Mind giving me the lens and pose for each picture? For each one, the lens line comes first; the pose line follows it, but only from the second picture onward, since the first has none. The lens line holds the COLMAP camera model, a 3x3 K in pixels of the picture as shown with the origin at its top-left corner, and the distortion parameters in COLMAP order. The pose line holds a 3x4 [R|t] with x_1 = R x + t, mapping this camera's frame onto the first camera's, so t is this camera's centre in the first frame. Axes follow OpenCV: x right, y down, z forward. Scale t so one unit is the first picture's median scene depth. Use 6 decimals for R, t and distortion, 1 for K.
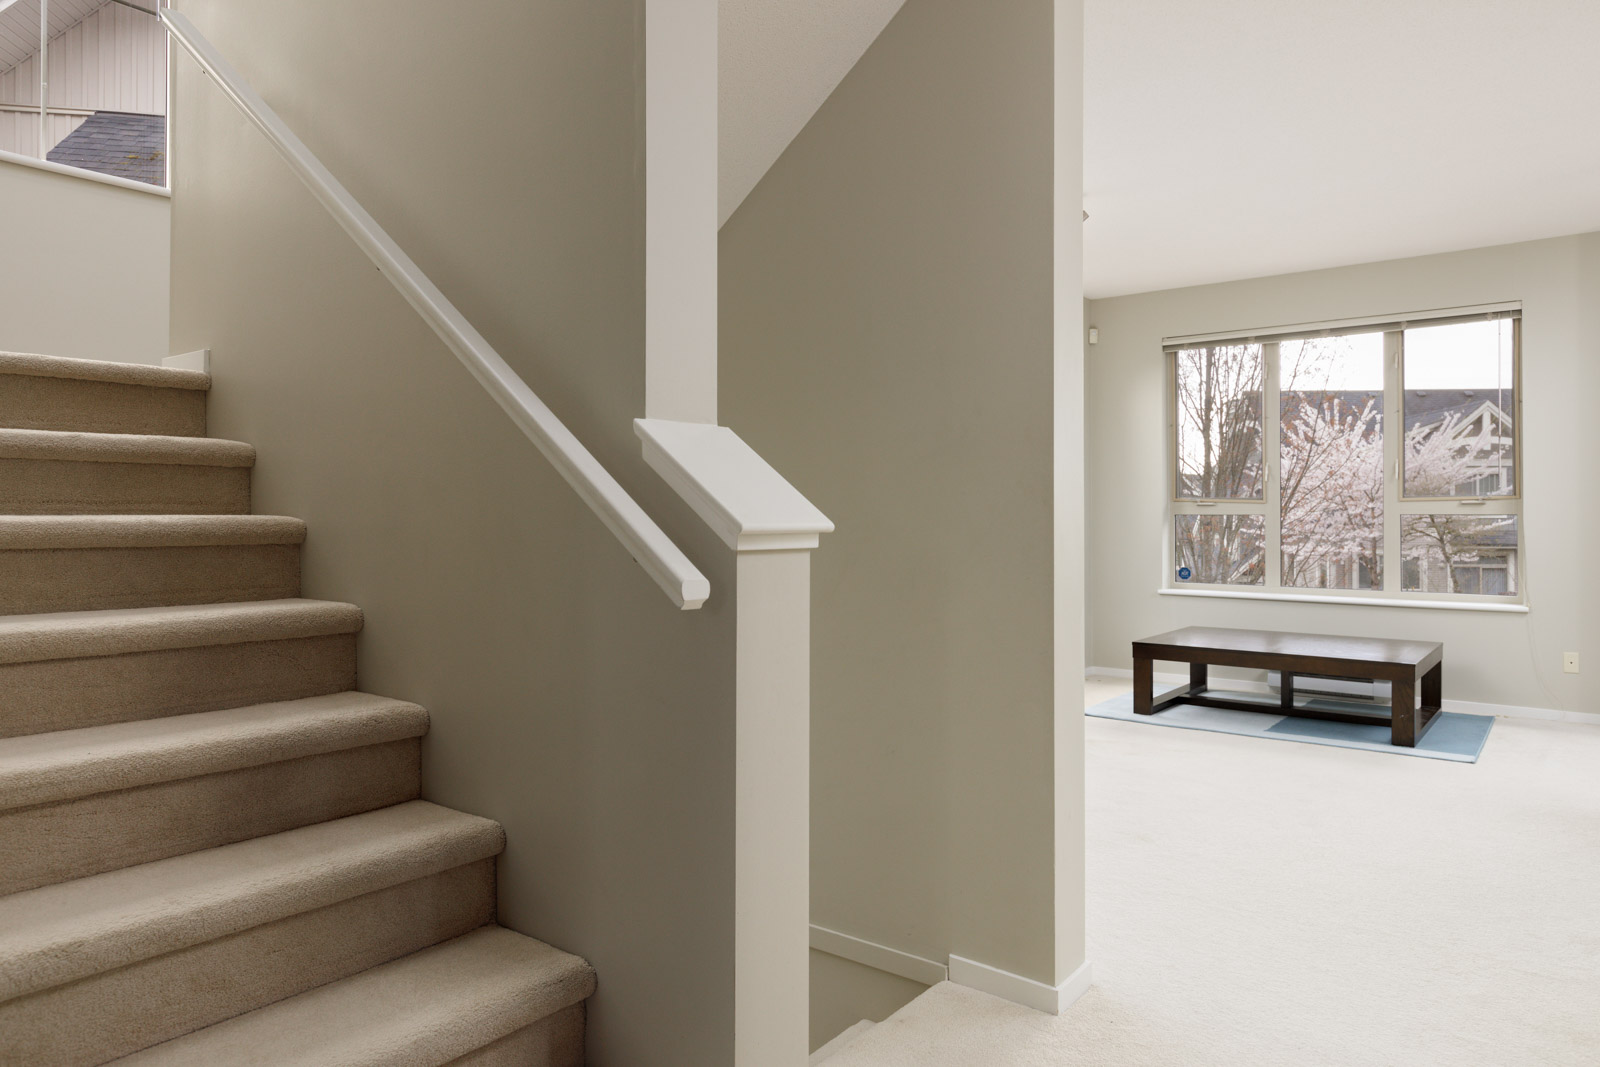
lens RADIAL K [[1036.5, 0, 791.1], [0, 1036.5, 508.0], [0, 0, 1]] dist [-0.006759, -0.000256]
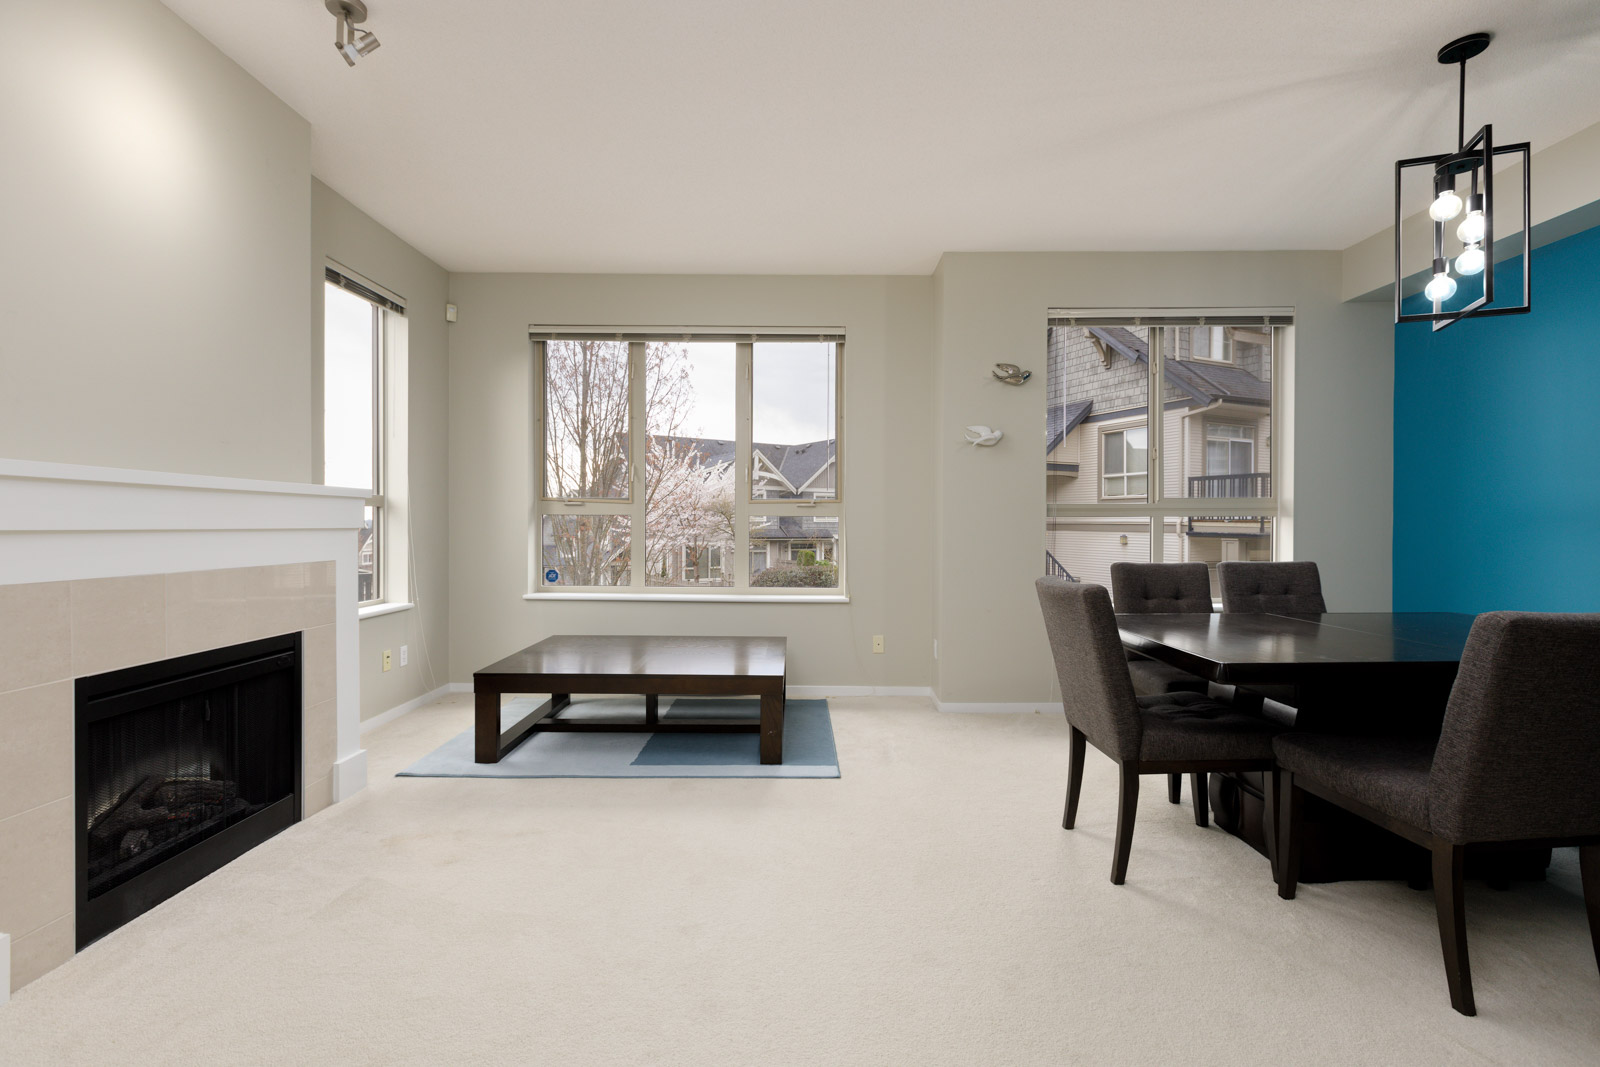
lens RADIAL K [[727.1, 0, 801.7], [0, 727.1, 530.4], [0, 0, 1]] dist [0.002590, 0.000244]
pose [[0.787189, -0.003426, 0.616703, 0.134153], [-0.010596, 0.999762, 0.019080, 0.005566], [-0.616621, -0.021554, 0.786965, 0.298812]]
